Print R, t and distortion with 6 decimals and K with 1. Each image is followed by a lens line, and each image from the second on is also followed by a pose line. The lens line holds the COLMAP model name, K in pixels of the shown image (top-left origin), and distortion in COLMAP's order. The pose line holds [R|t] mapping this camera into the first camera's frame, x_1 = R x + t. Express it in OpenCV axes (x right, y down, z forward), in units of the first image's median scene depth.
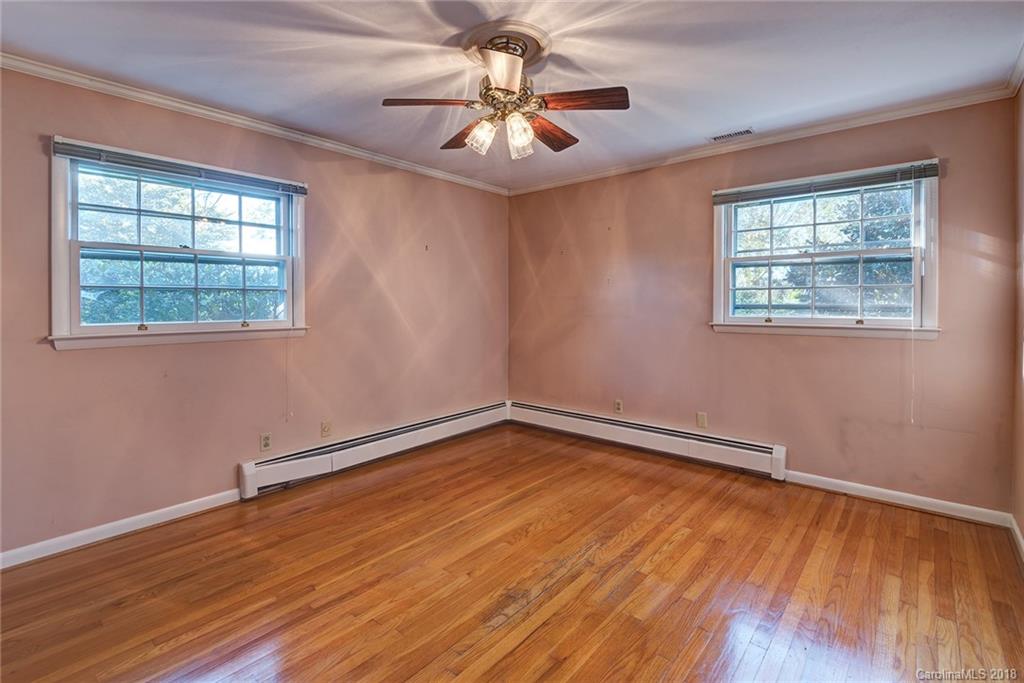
lens RADIAL K [[474.0, 0, 507.1], [0, 474.0, 302.3], [0, 0, 1]] dist [0.018465, -0.007728]
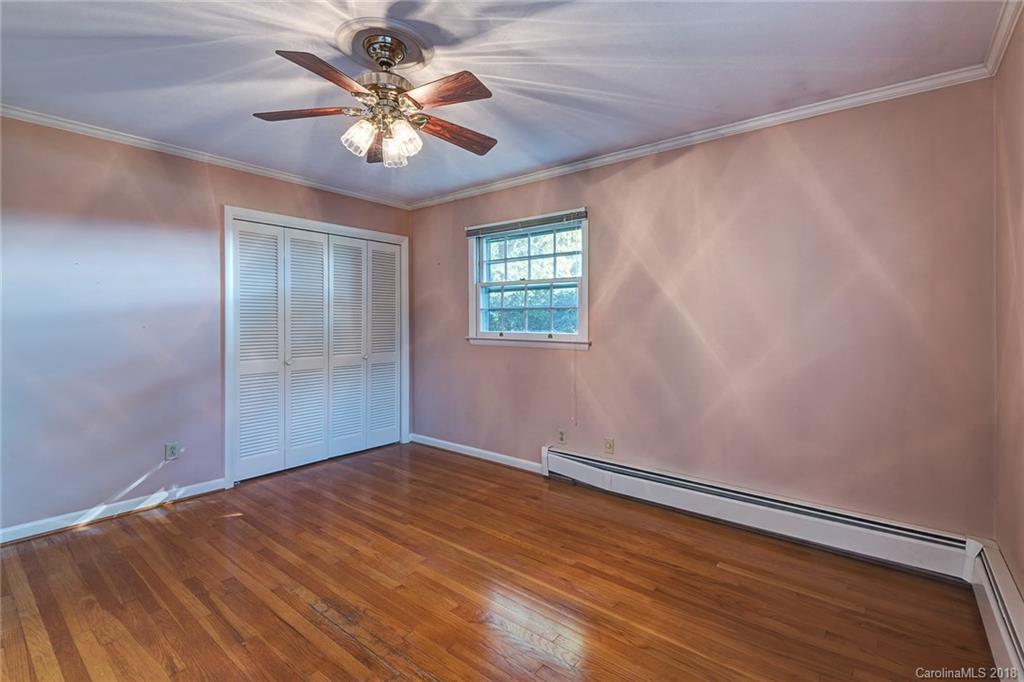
lens RADIAL K [[474.0, 0, 523.4], [0, 474.0, 321.3], [0, 0, 1]] dist [0.018465, -0.007728]
pose [[0.034369, 0.008843, -0.999370, 0.729569], [0.001195, 0.999960, 0.008890, -0.004236], [0.999408, -0.001499, 0.034357, 0.949013]]
